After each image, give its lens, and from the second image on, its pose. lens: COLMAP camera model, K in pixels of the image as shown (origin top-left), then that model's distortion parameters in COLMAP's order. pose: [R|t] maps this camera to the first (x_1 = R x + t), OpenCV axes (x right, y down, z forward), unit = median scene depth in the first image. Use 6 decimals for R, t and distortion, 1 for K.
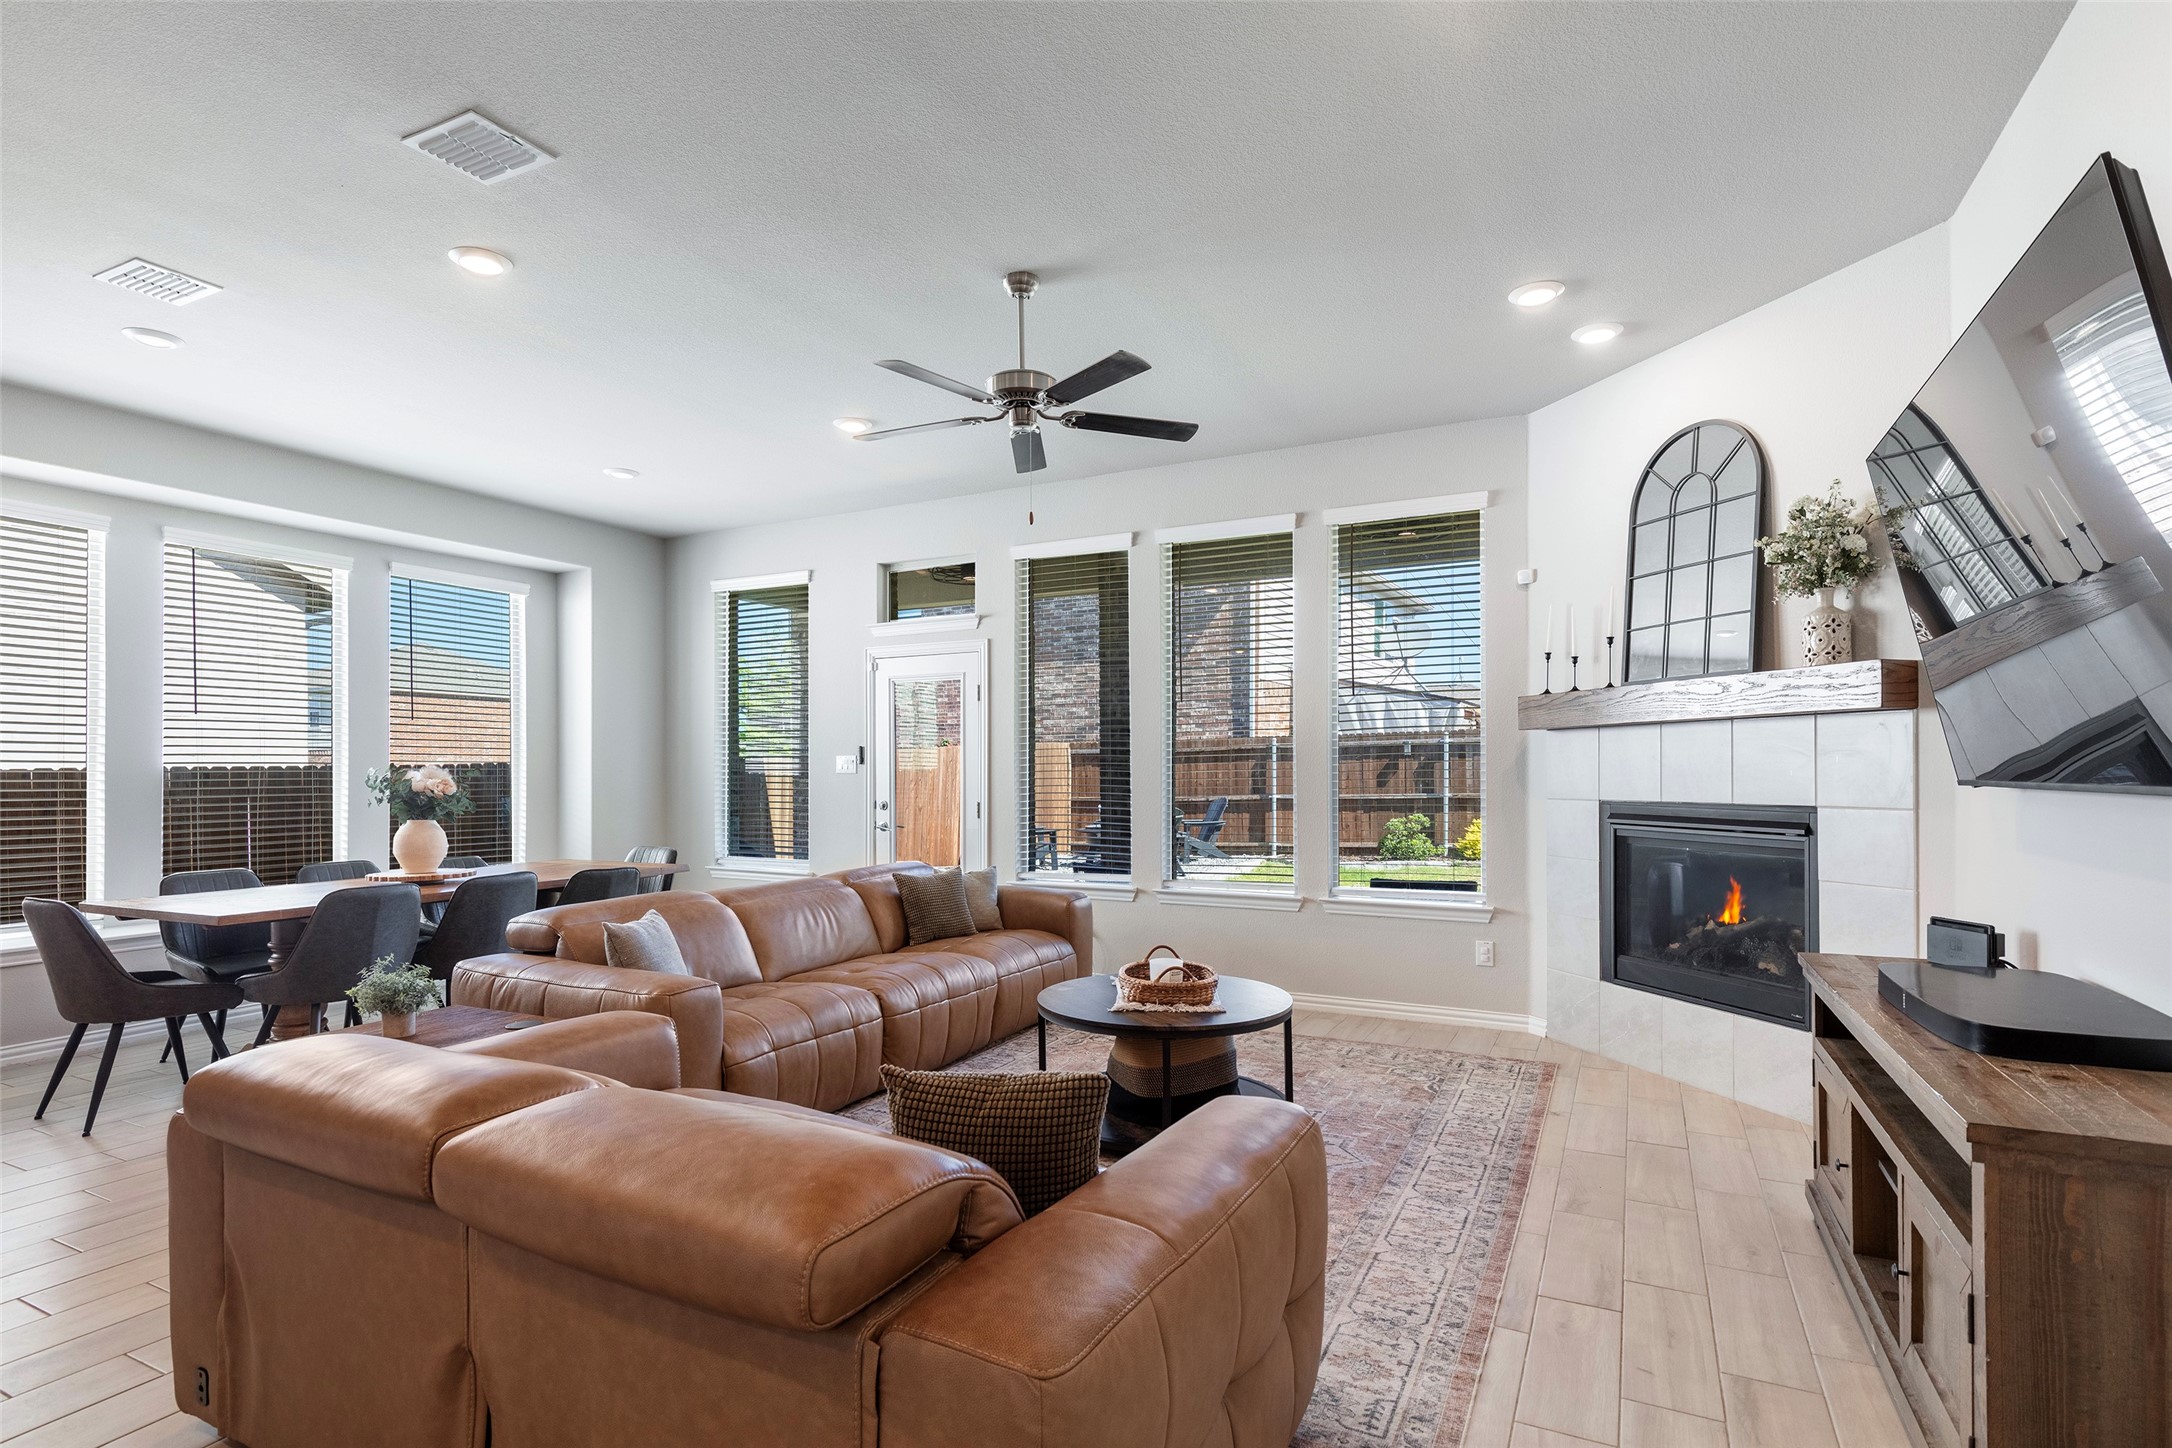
lens RADIAL K [[1043.7, 0, 1144.5], [0, 1043.7, 760.0], [0, 0, 1]] dist [0.003080, 0.000595]
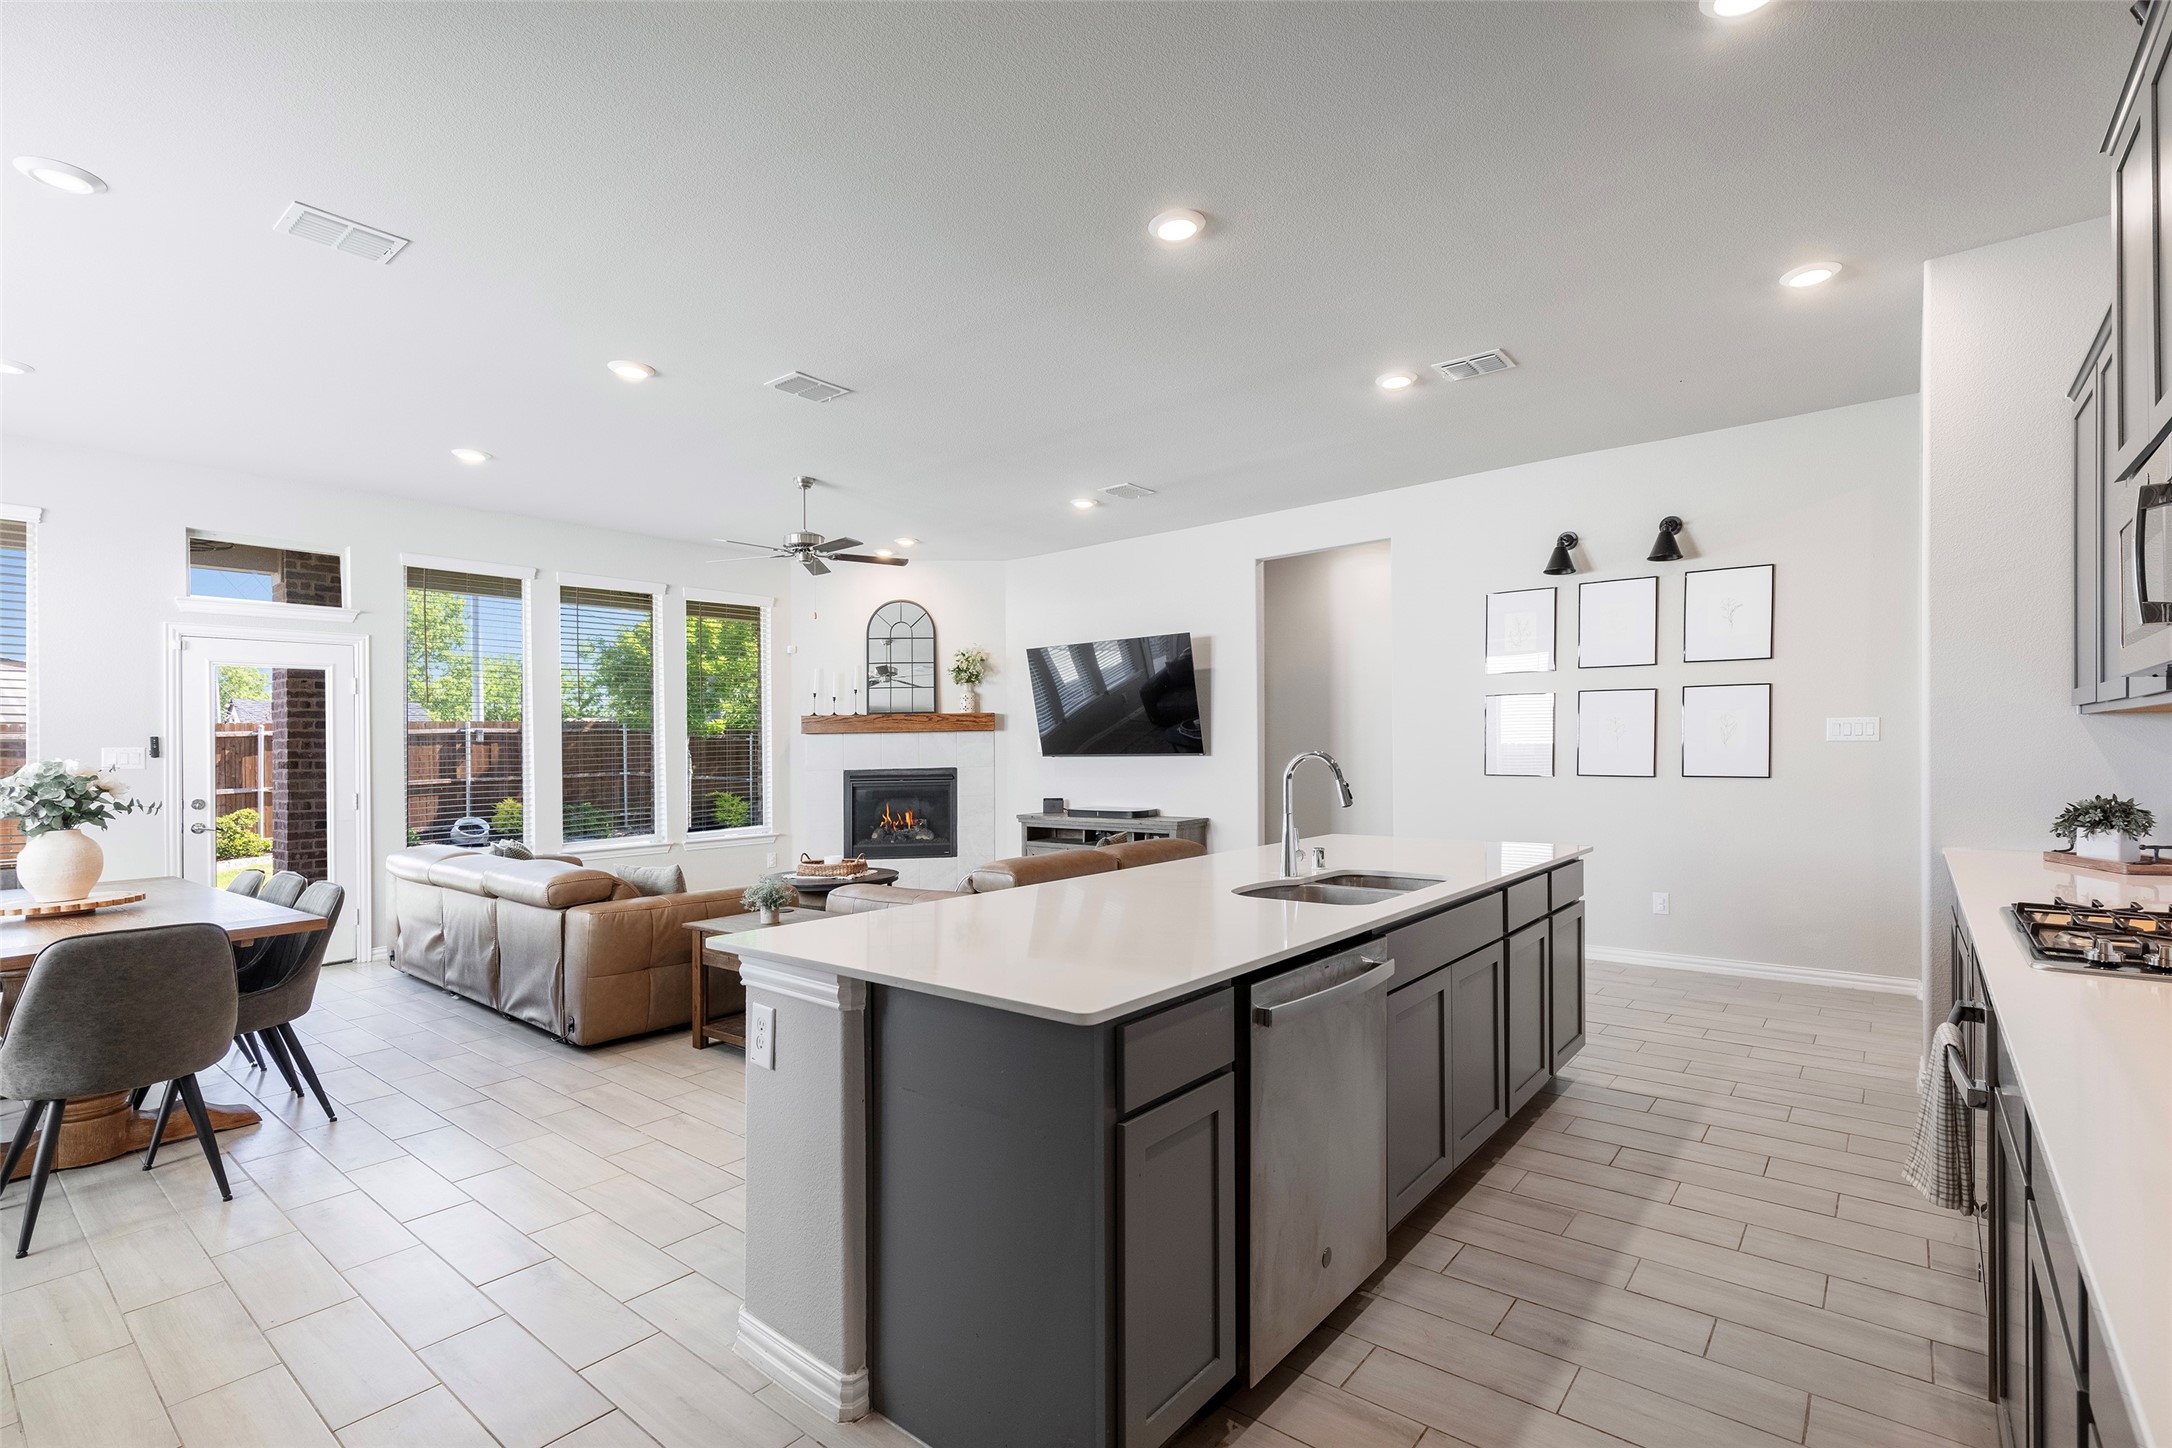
lens RADIAL K [[975.6, 0, 1060.5], [0, 975.6, 737.8], [0, 0, 1]] dist [0.019812, 0.000565]
pose [[0.253114, 0.009458, 0.967390, -1.198511], [0.005155, 0.999925, -0.011125, 0.000744], [-0.967423, 0.007803, 0.253046, 0.118540]]
